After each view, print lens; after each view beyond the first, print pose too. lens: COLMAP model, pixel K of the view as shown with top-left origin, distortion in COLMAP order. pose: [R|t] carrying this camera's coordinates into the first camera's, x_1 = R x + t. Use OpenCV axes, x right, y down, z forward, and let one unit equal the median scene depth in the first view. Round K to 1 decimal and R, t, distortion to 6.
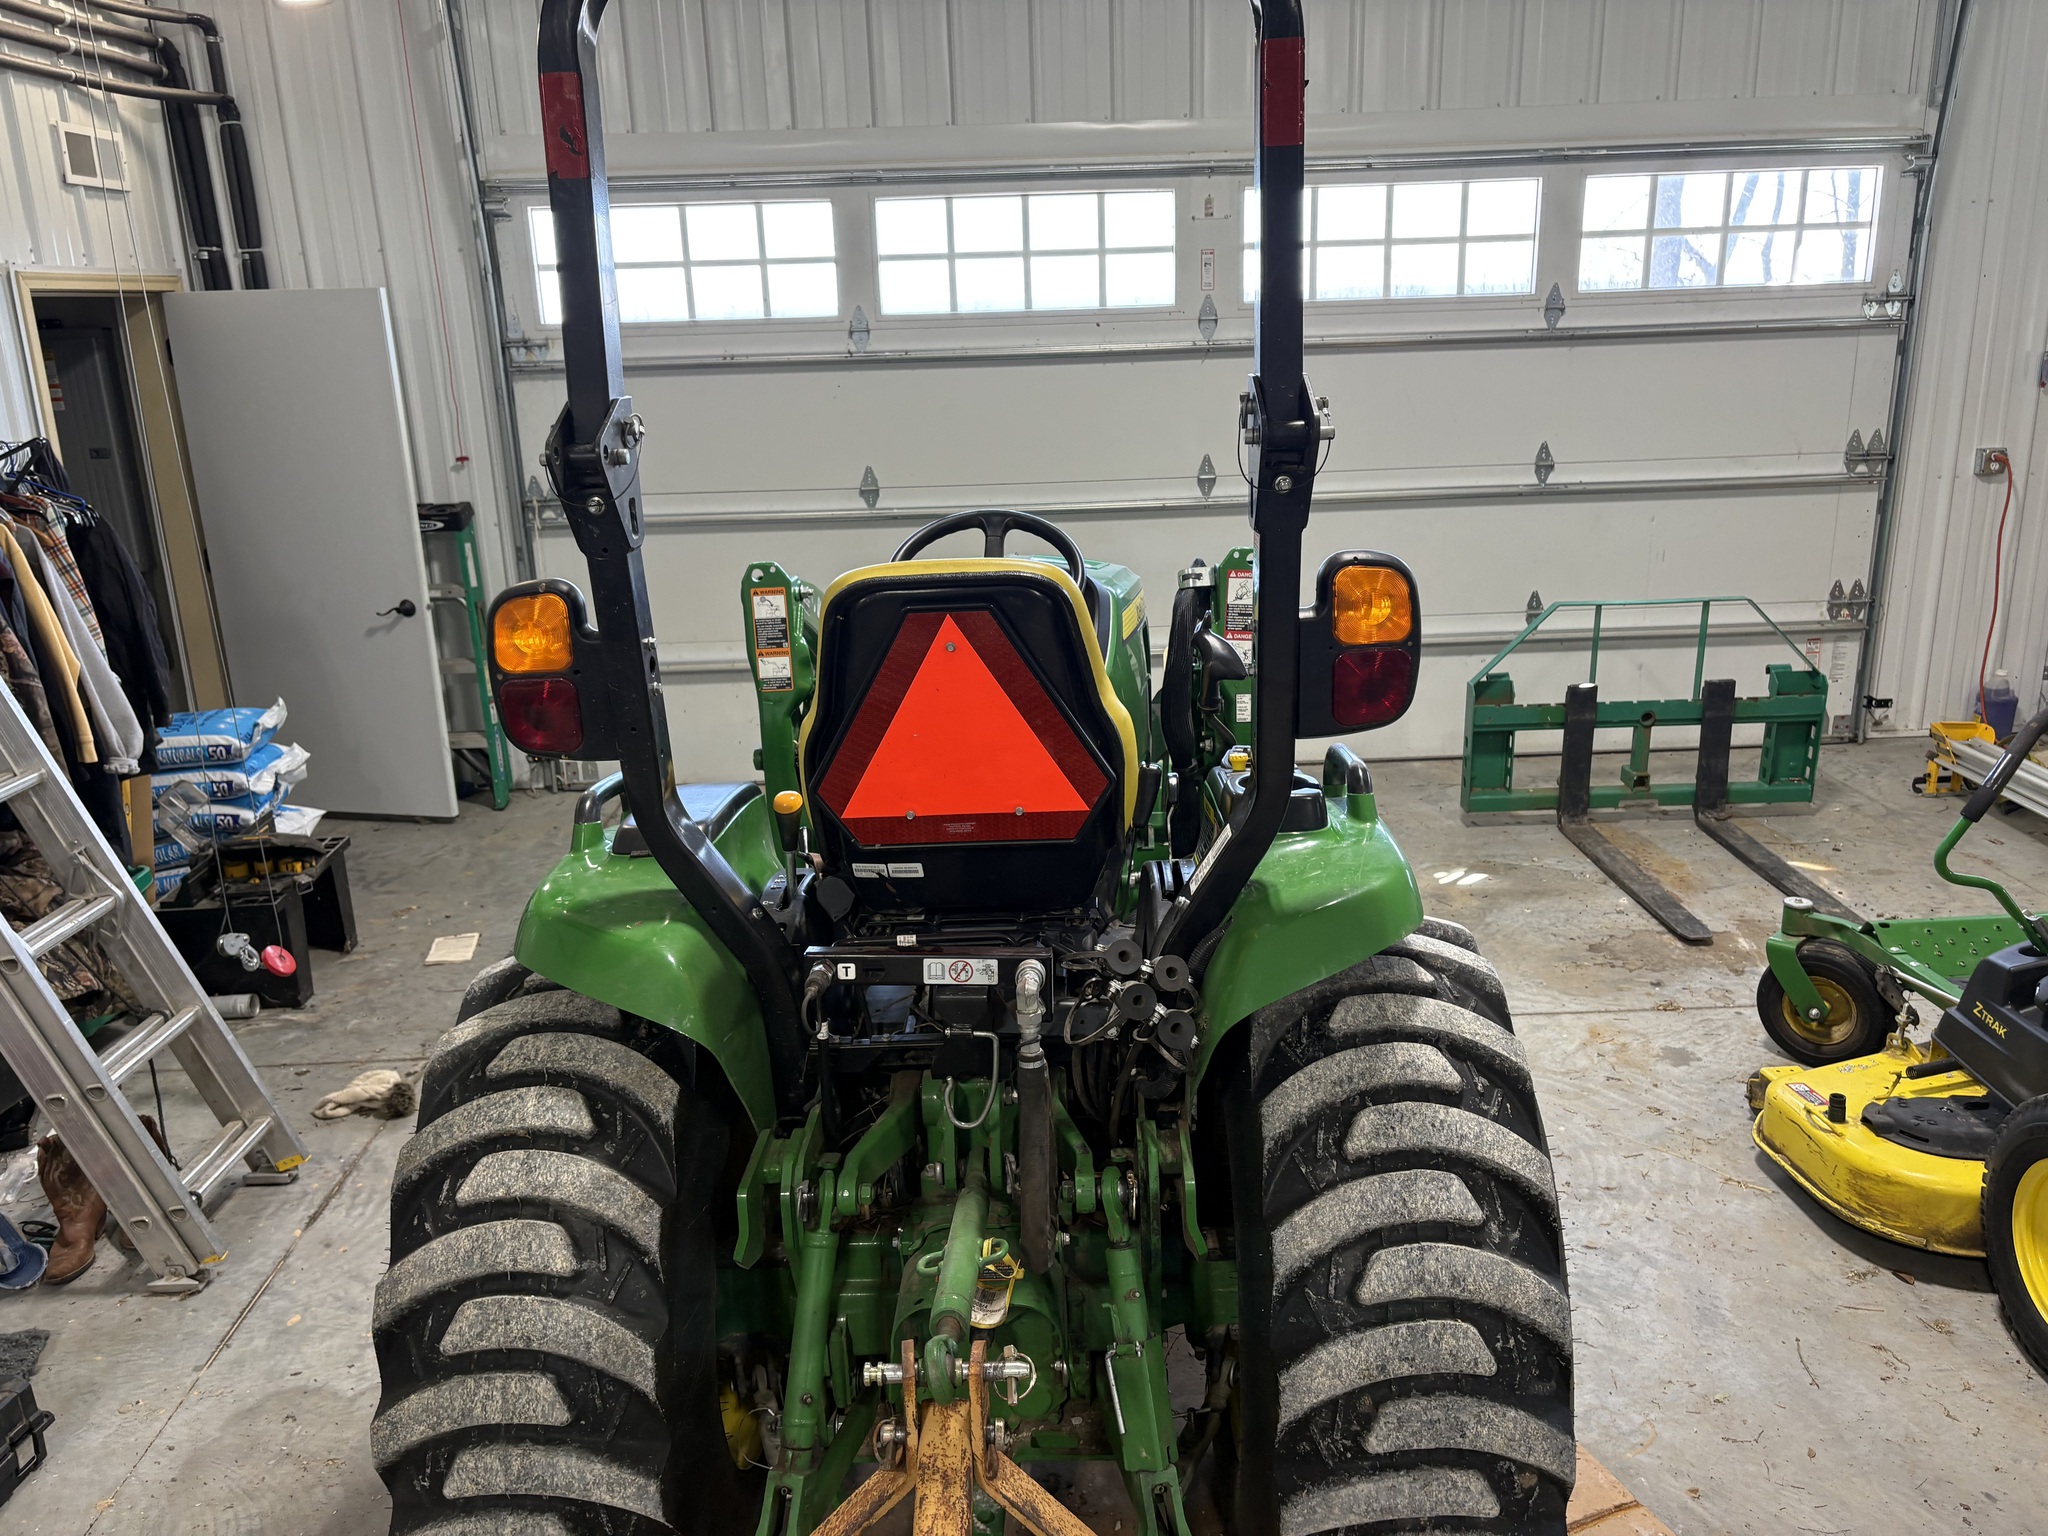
lens RADIAL K [[1555.0, 0, 1040.1], [0, 1555.0, 771.1], [0, 0, 1]] dist [0.024172, -0.021077]
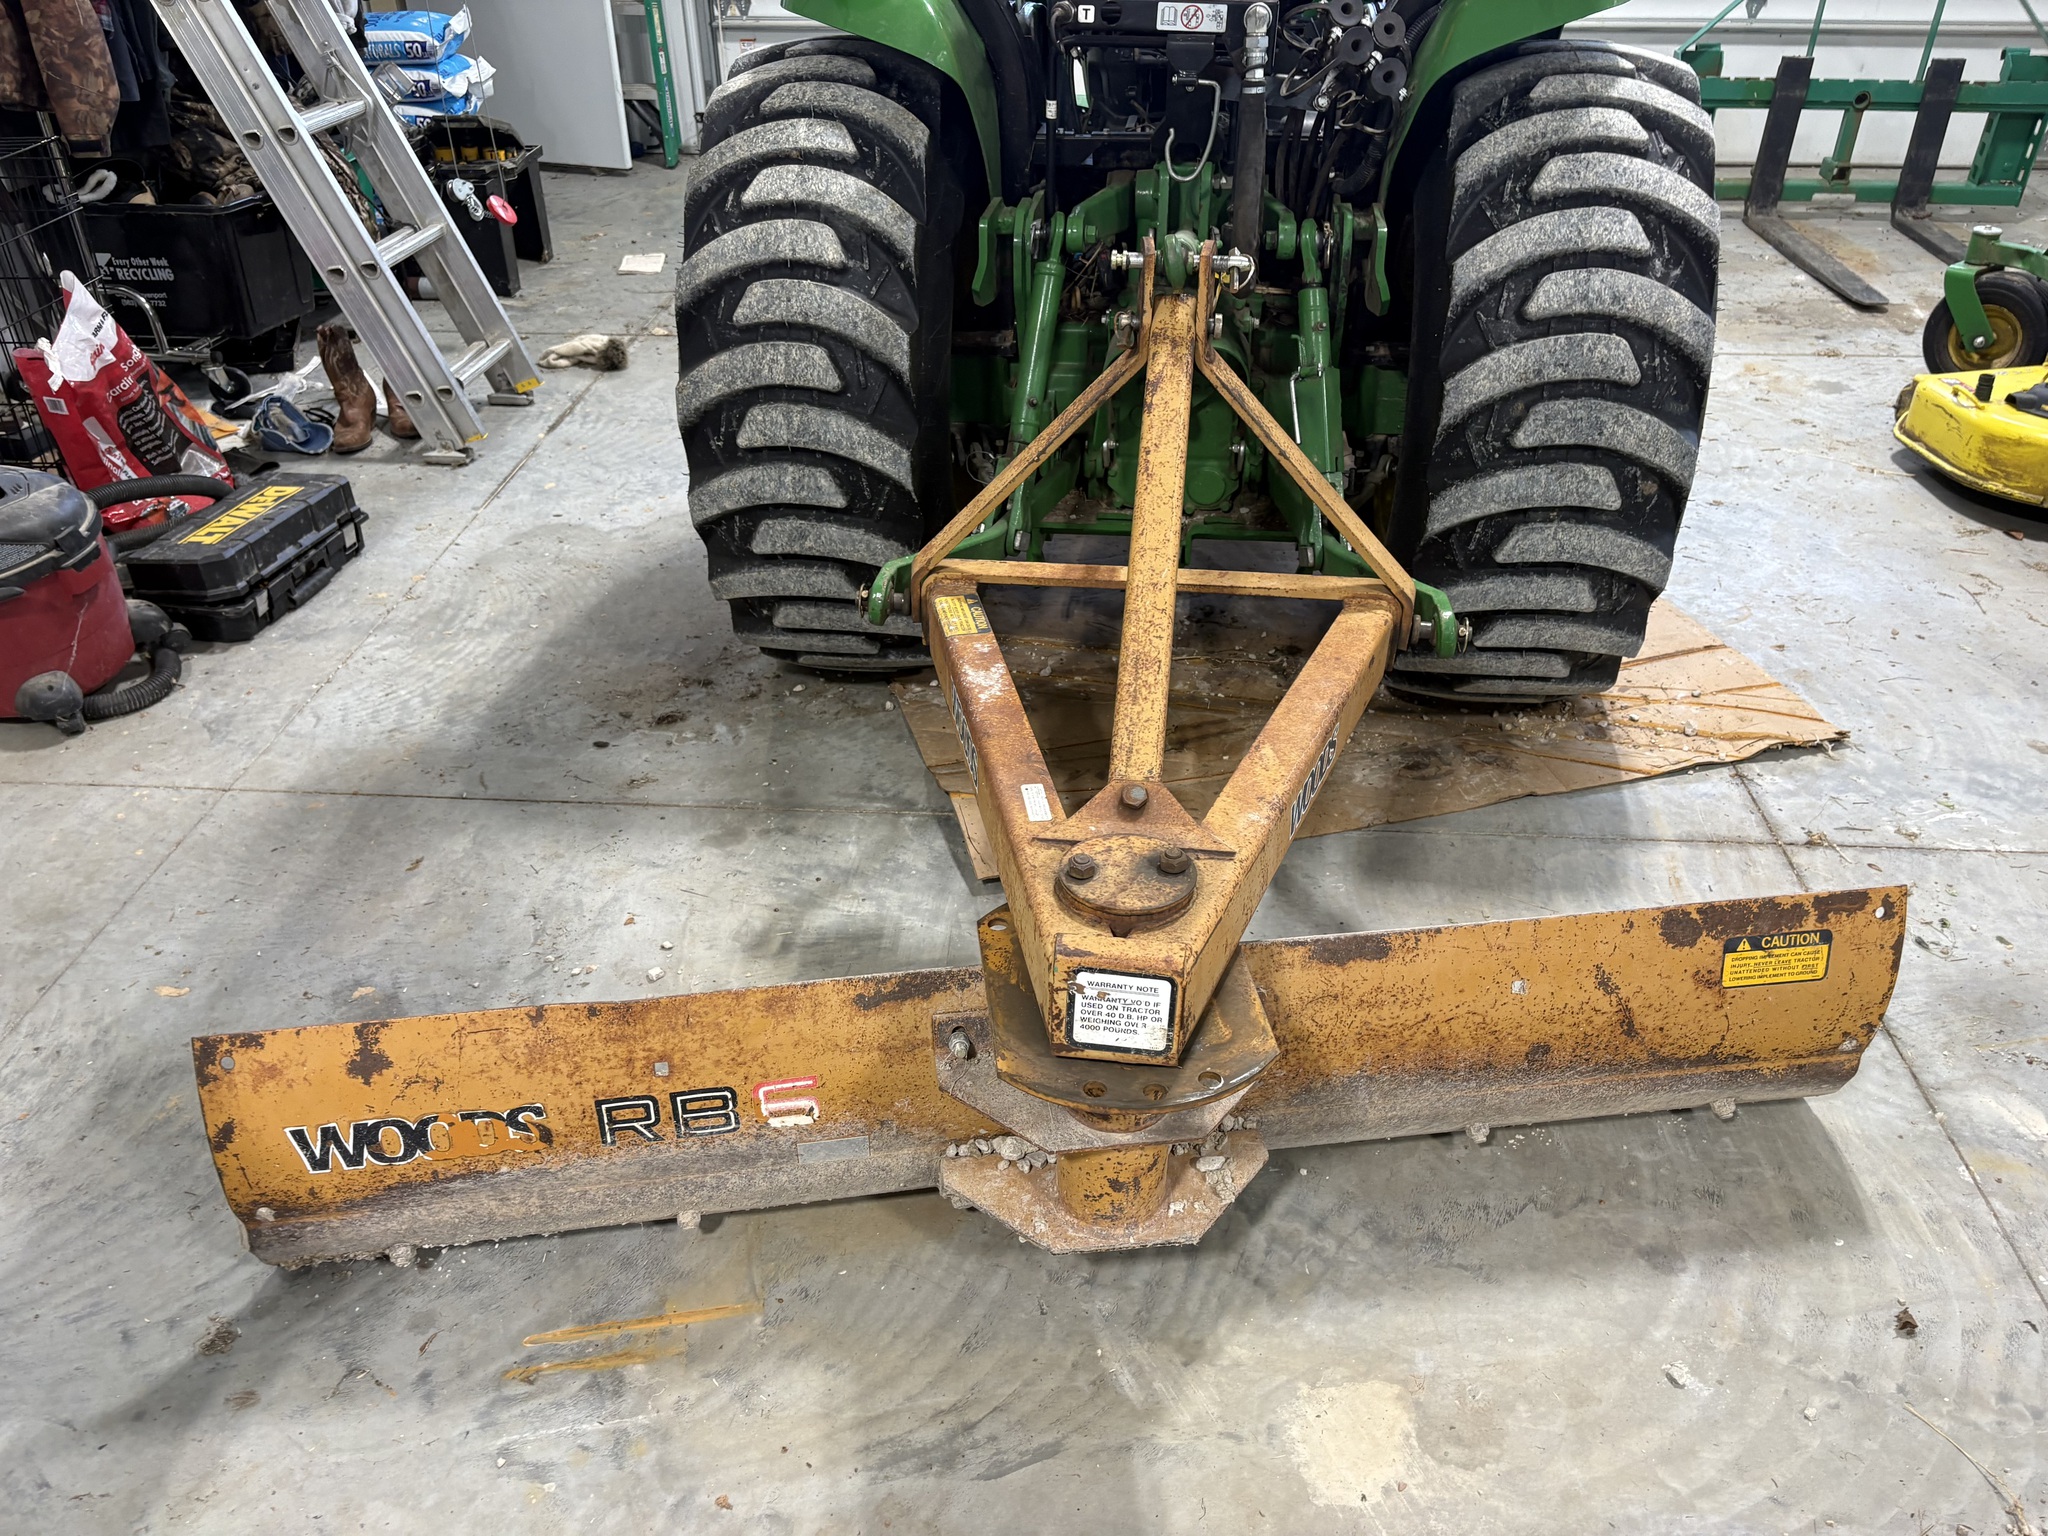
lens RADIAL K [[1554.9, 0, 1020.5], [0, 1554.9, 796.5], [0, 0, 1]] dist [0.039153, -0.042751]
pose [[0.994465, 0.077620, -0.070815, -0.050494], [-0.054007, 0.955754, 0.289168, 0.339789], [0.090127, -0.283743, 0.954655, -0.207156]]
